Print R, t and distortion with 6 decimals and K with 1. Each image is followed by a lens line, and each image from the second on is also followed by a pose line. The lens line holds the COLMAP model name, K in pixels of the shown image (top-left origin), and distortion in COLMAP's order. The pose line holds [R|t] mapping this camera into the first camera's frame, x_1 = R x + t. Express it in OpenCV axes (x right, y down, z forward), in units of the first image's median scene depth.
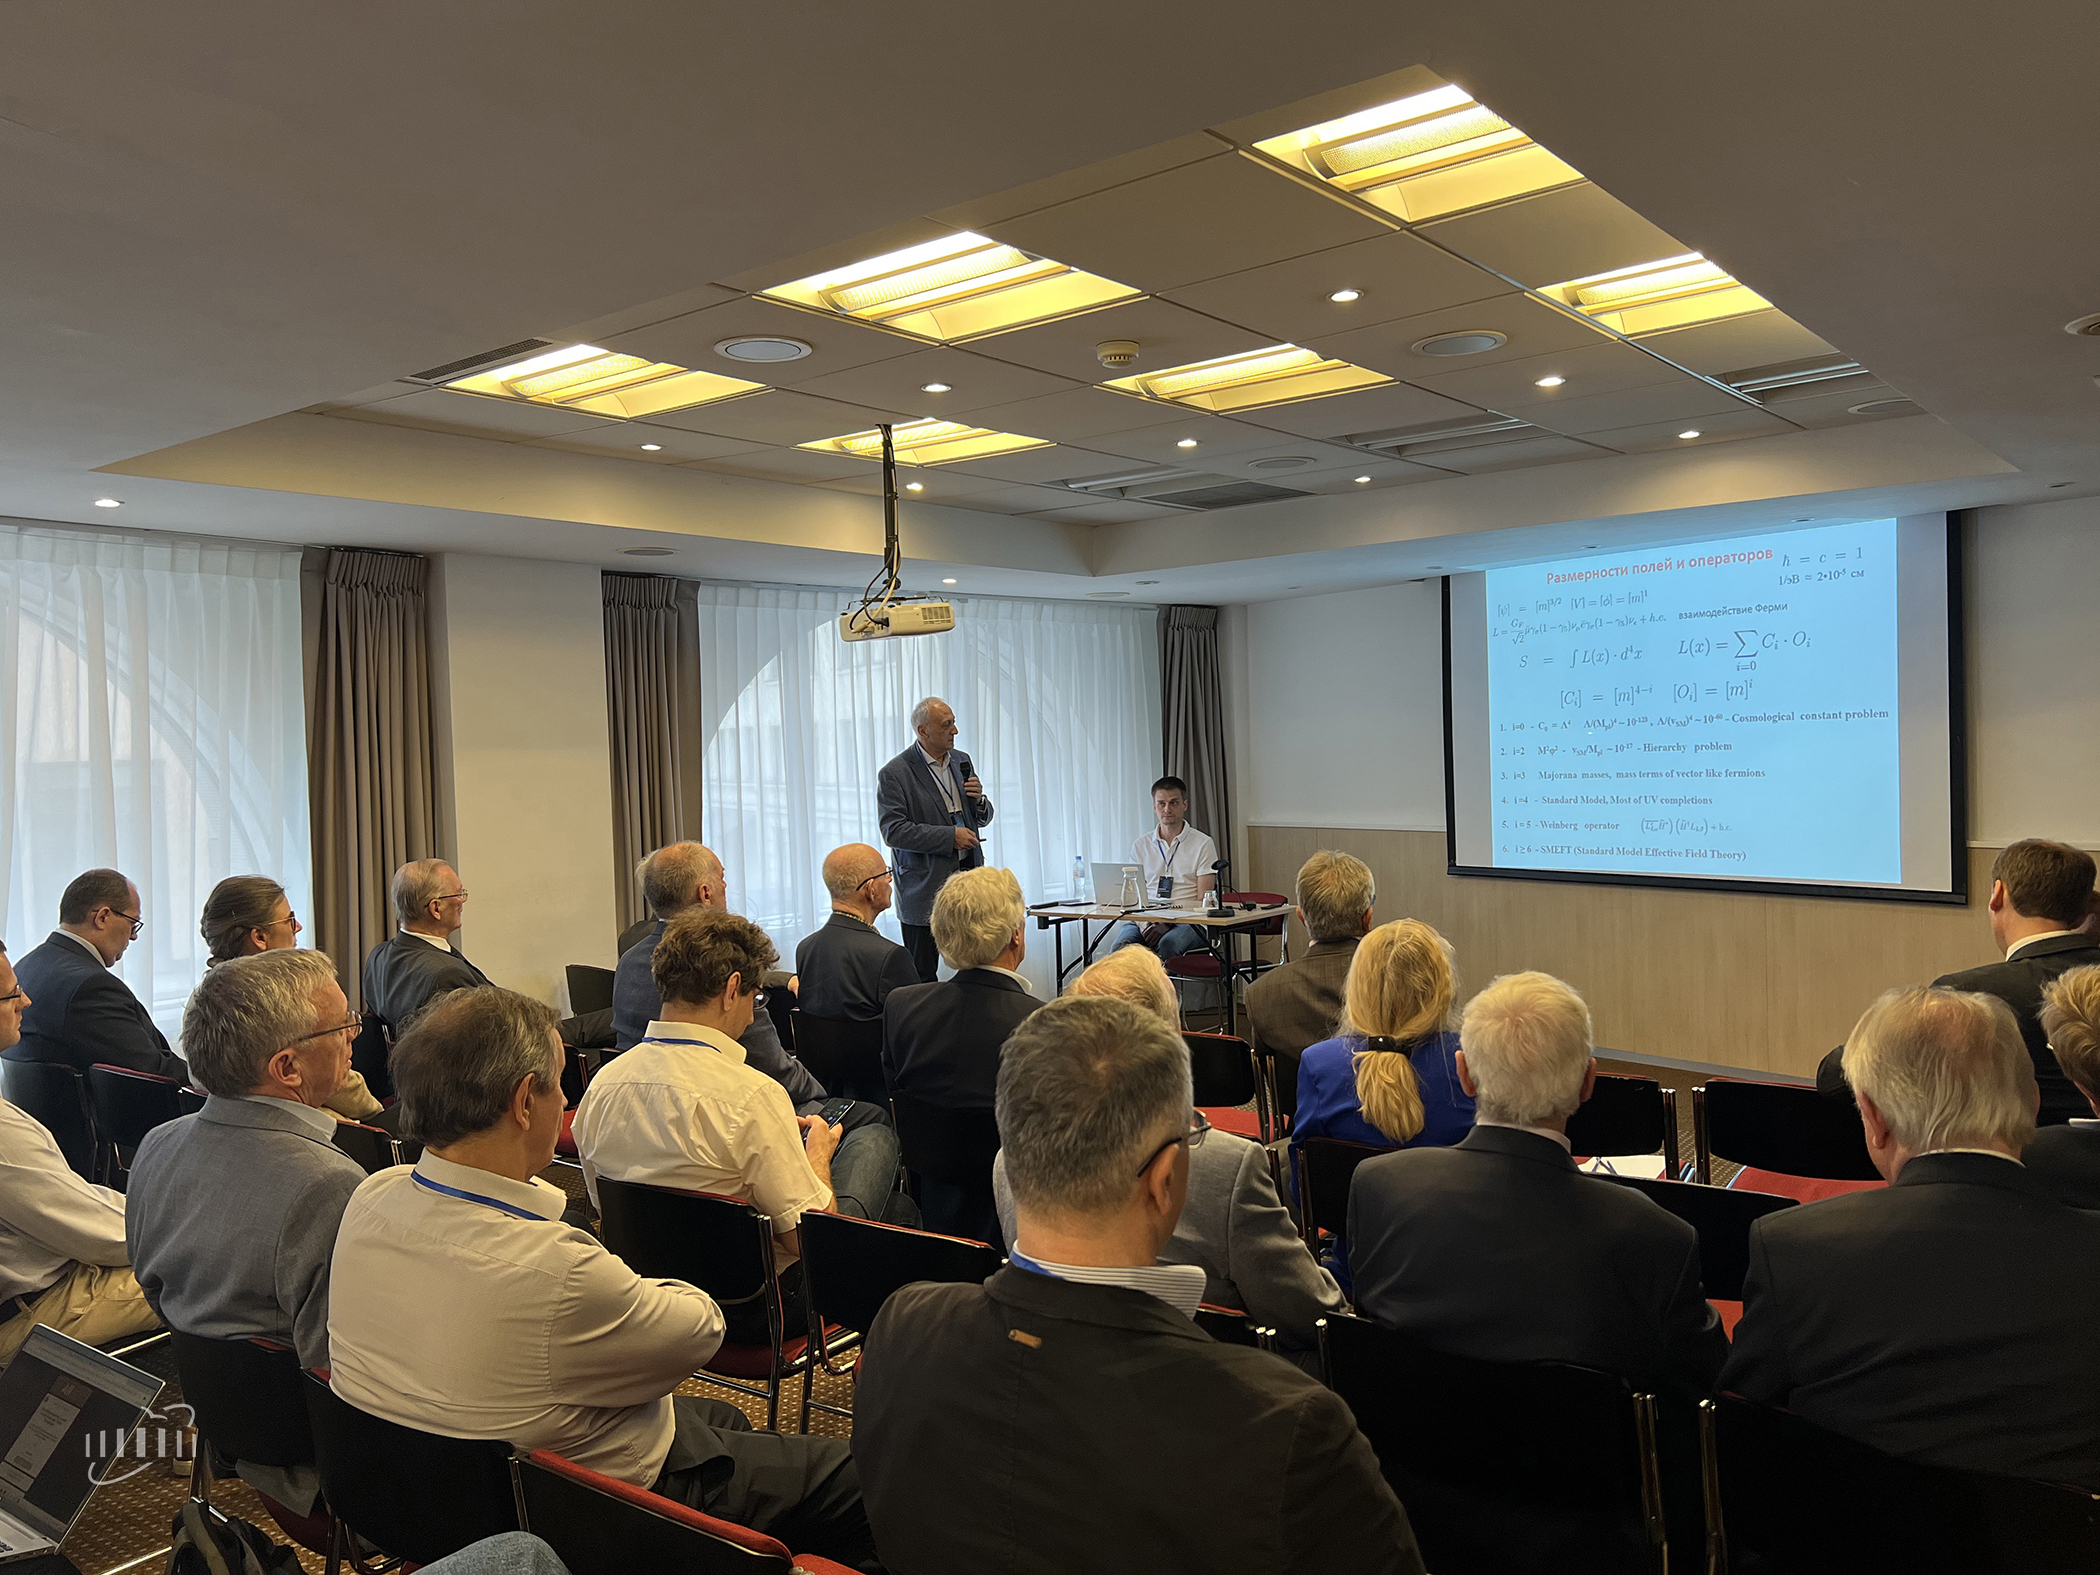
lens RADIAL K [[1638.4, 0, 1048.9], [0, 1638.4, 798.0], [0, 0, 1]] dist [0.045300, -0.028758]
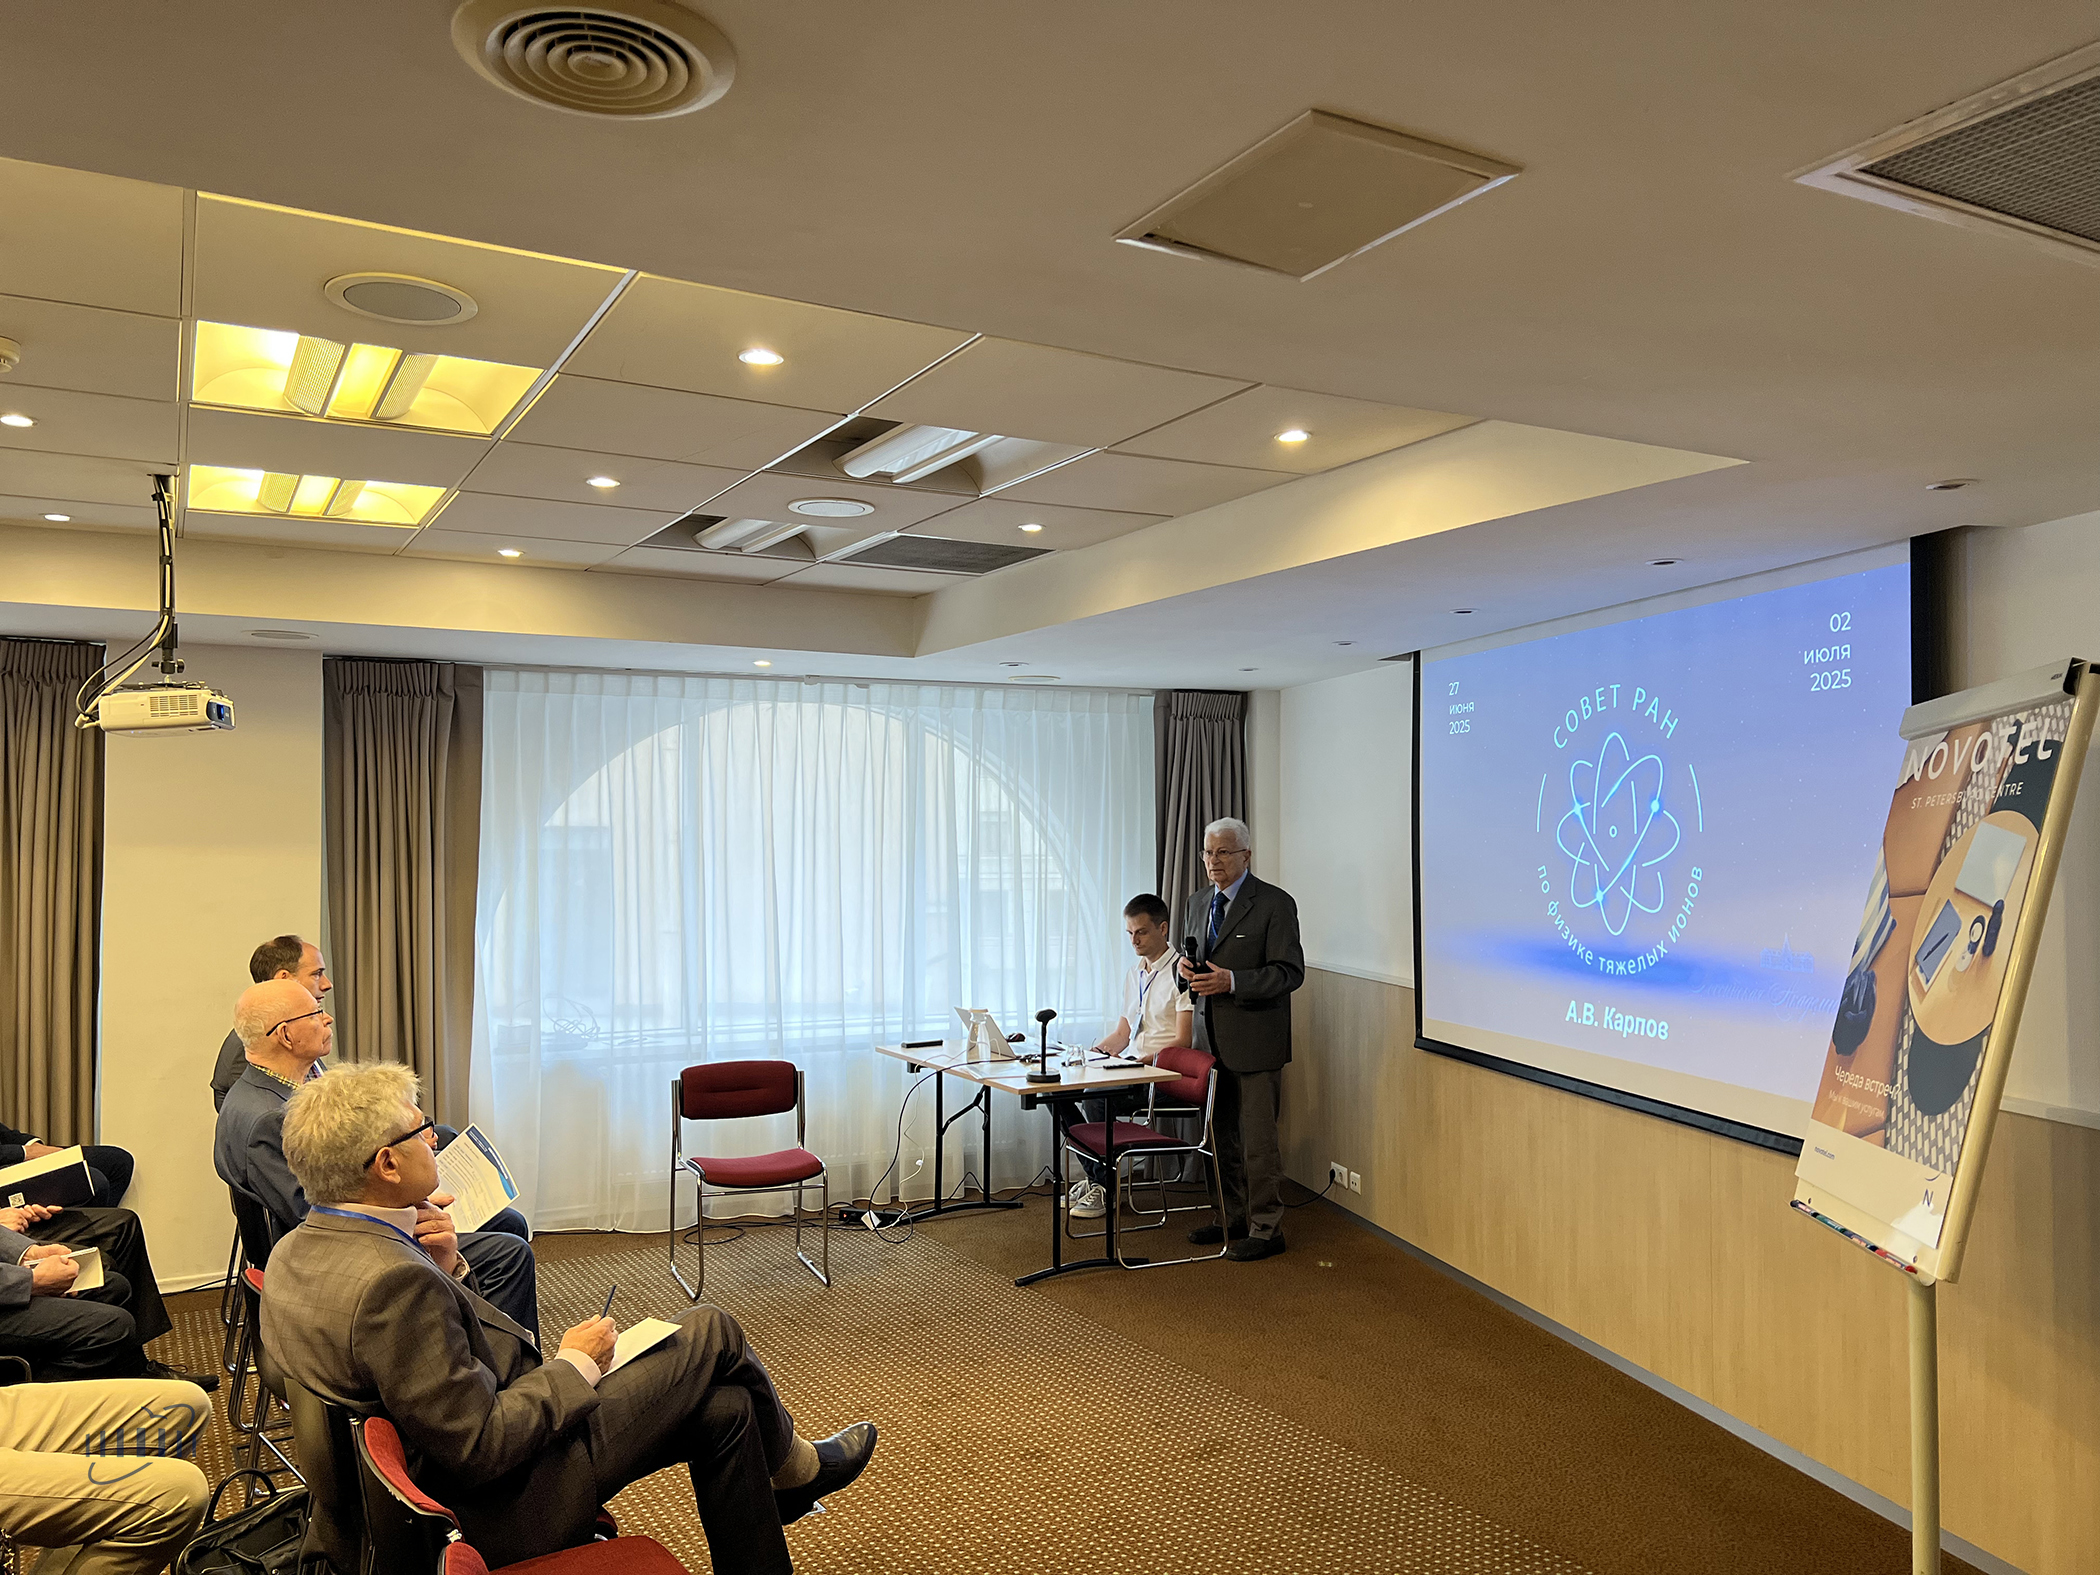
lens RADIAL K [[1605.3, 0, 1067.4], [0, 1605.3, 804.0], [0, 0, 1]] dist [0.075082, -0.030183]
pose [[0.927643, 0.025269, -0.372613, 0.401592], [-0.040821, 0.998591, -0.033905, -0.036228], [0.371231, 0.046662, 0.927367, 0.274011]]
